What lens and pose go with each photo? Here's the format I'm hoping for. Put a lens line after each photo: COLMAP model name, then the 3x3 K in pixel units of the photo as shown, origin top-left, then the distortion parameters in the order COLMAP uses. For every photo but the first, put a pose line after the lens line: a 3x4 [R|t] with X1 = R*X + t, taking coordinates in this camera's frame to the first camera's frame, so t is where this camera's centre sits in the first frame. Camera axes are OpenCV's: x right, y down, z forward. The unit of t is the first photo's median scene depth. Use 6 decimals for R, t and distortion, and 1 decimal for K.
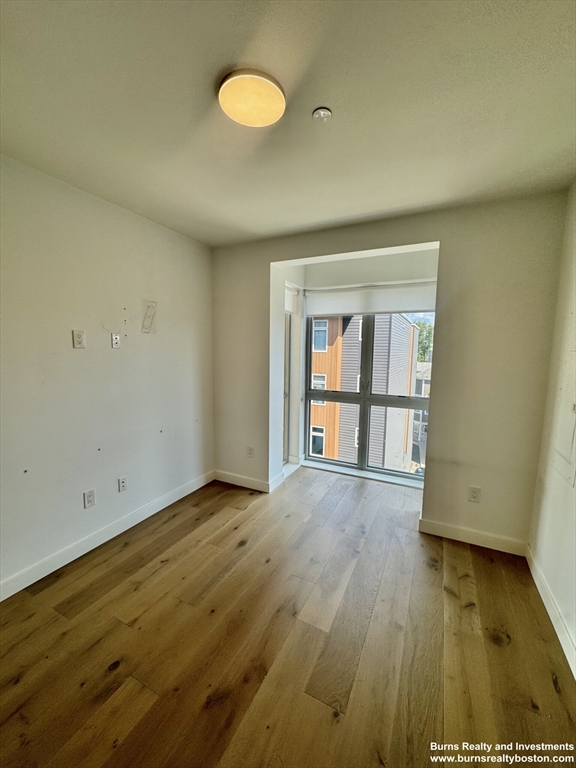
lens RADIAL K [[305.2, 0, 288.0], [0, 305.2, 384.6], [0, 0, 1]] dist [-0.003265, 0.000476]
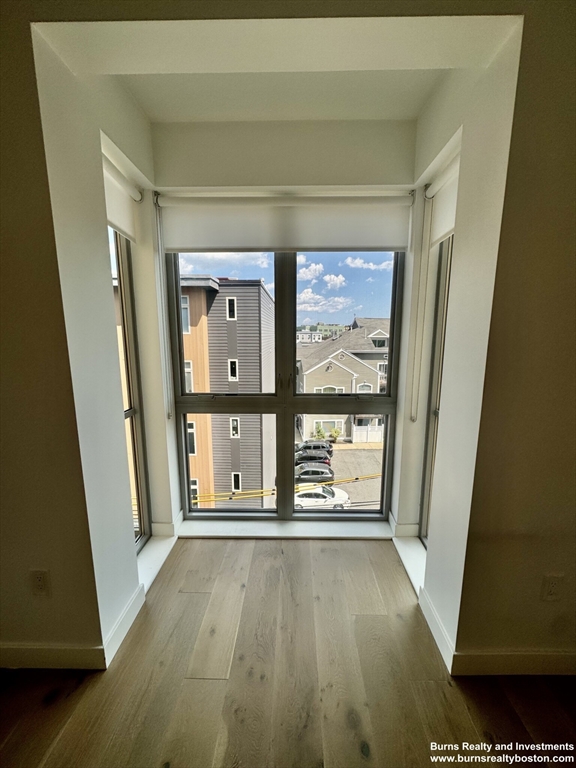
lens RADIAL K [[305.2, 0, 288.0], [0, 305.2, 383.9], [0, 0, 1]] dist [-0.003265, 0.000476]
pose [[0.903156, -0.081980, 0.421412, 0.014339], [0.060189, 0.996083, 0.064779, -0.026414], [-0.425072, -0.033141, 0.904553, 0.455119]]
